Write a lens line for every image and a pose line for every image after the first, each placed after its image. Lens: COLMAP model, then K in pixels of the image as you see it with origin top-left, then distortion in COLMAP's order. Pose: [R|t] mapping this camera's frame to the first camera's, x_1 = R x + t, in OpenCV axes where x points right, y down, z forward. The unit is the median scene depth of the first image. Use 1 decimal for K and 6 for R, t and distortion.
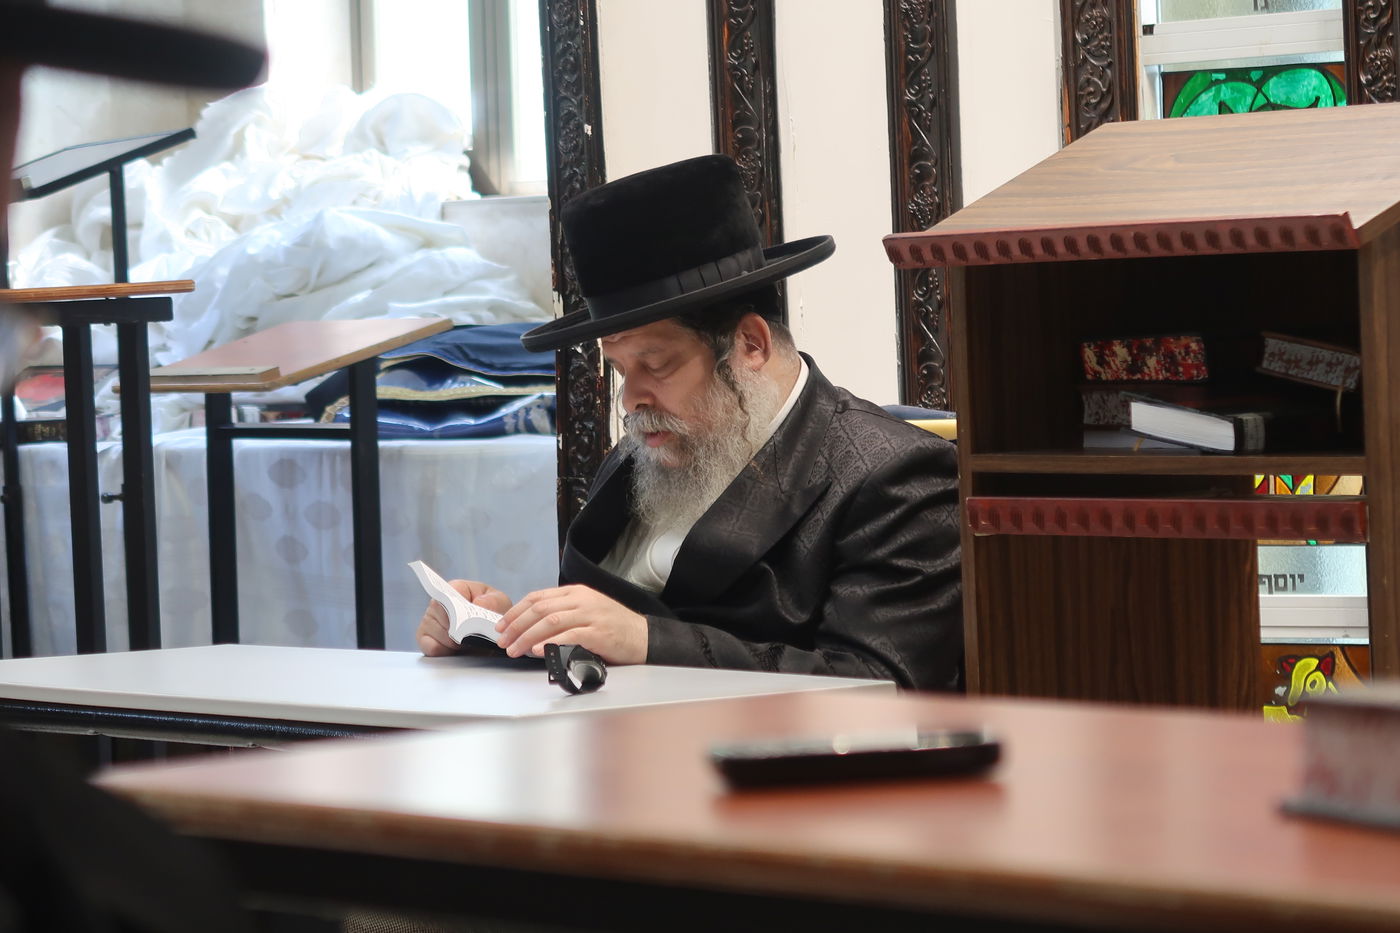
lens RADIAL K [[4918.8, 0, 700.0], [0, 4918.8, 466.5], [0, 0, 1]] dist [0.040810, -1.736248]
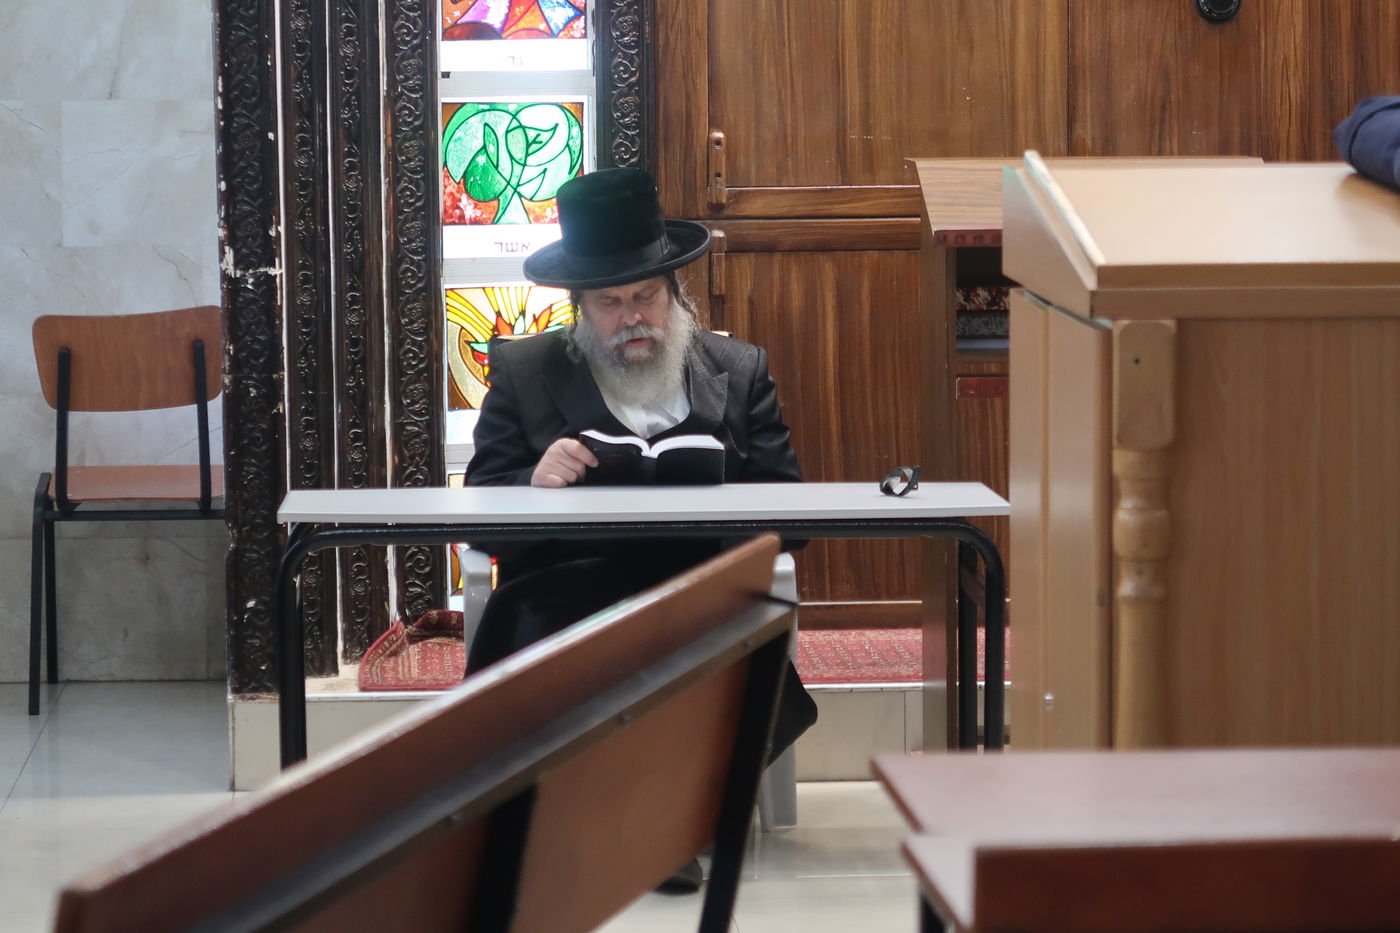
lens RADIAL K [[4918.8, 0, 700.0], [0, 4918.8, 466.5], [0, 0, 1]] dist [0.040810, -1.736248]
pose [[0.585583, -0.034780, 0.809866, -1.101911], [0.012970, 0.999353, 0.033539, -0.017159], [-0.810508, -0.009135, 0.585656, 0.037048]]
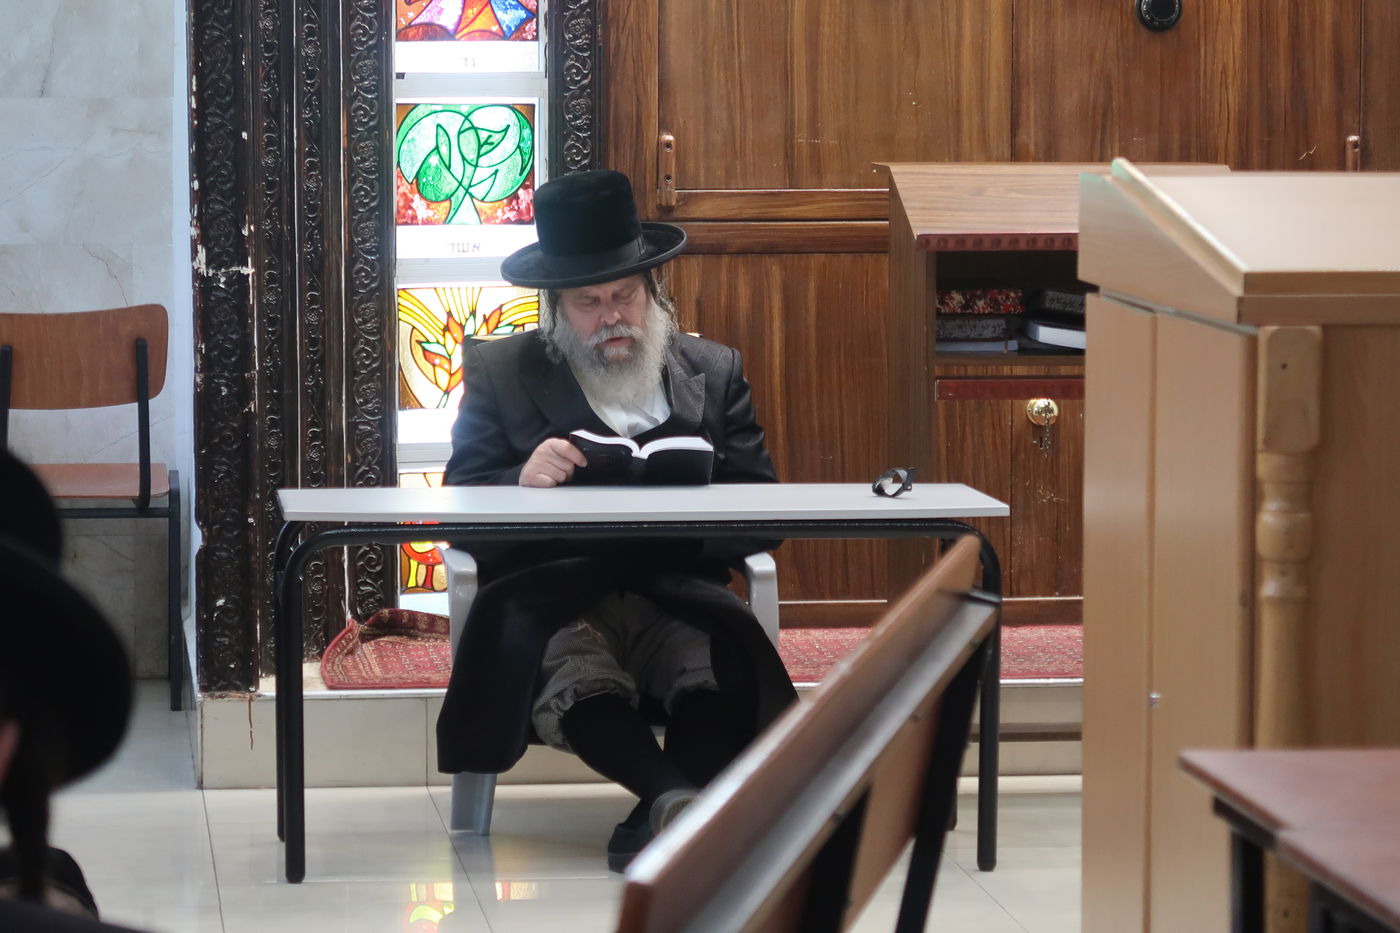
lens RADIAL K [[4918.8, 0, 700.0], [0, 4918.8, 466.5], [0, 0, 1]] dist [0.040810, -1.736248]
pose [[0.534631, -0.032627, 0.844455, -1.155784], [0.006947, 0.999390, 0.034215, -0.018546], [-0.845057, -0.012426, 0.534532, 0.096409]]
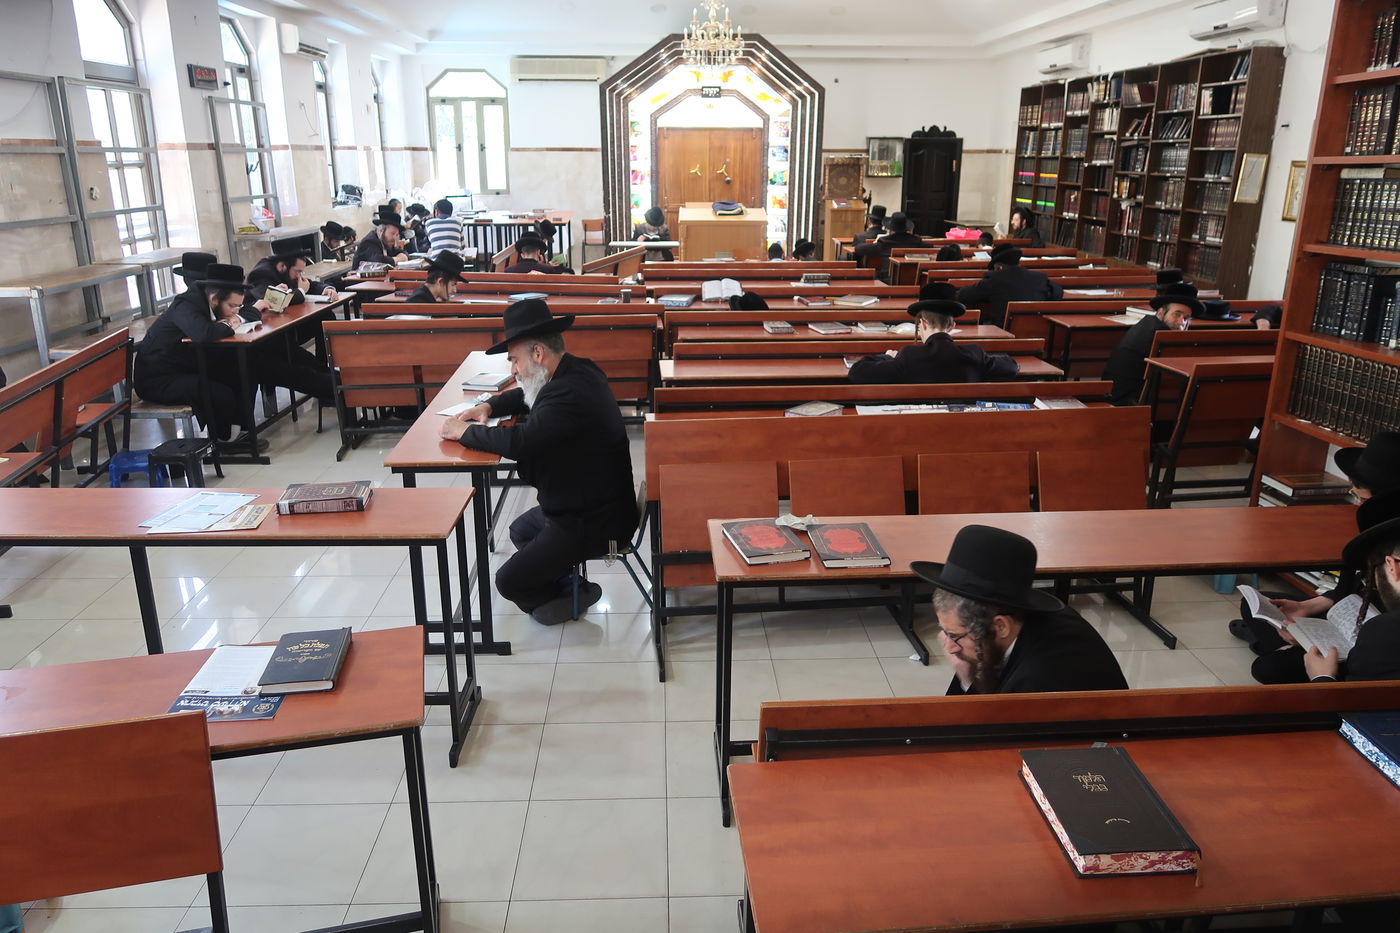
lens RADIAL K [[992.8, 0, 700.0], [0, 992.8, 466.5], [0, 0, 1]] dist [-0.001520, -0.000671]
pose [[0.606637, -0.197902, 0.769952, -1.874979], [-0.002928, 0.967956, 0.251103, -0.042862], [-0.794973, -0.154583, 0.586619, -0.722724]]
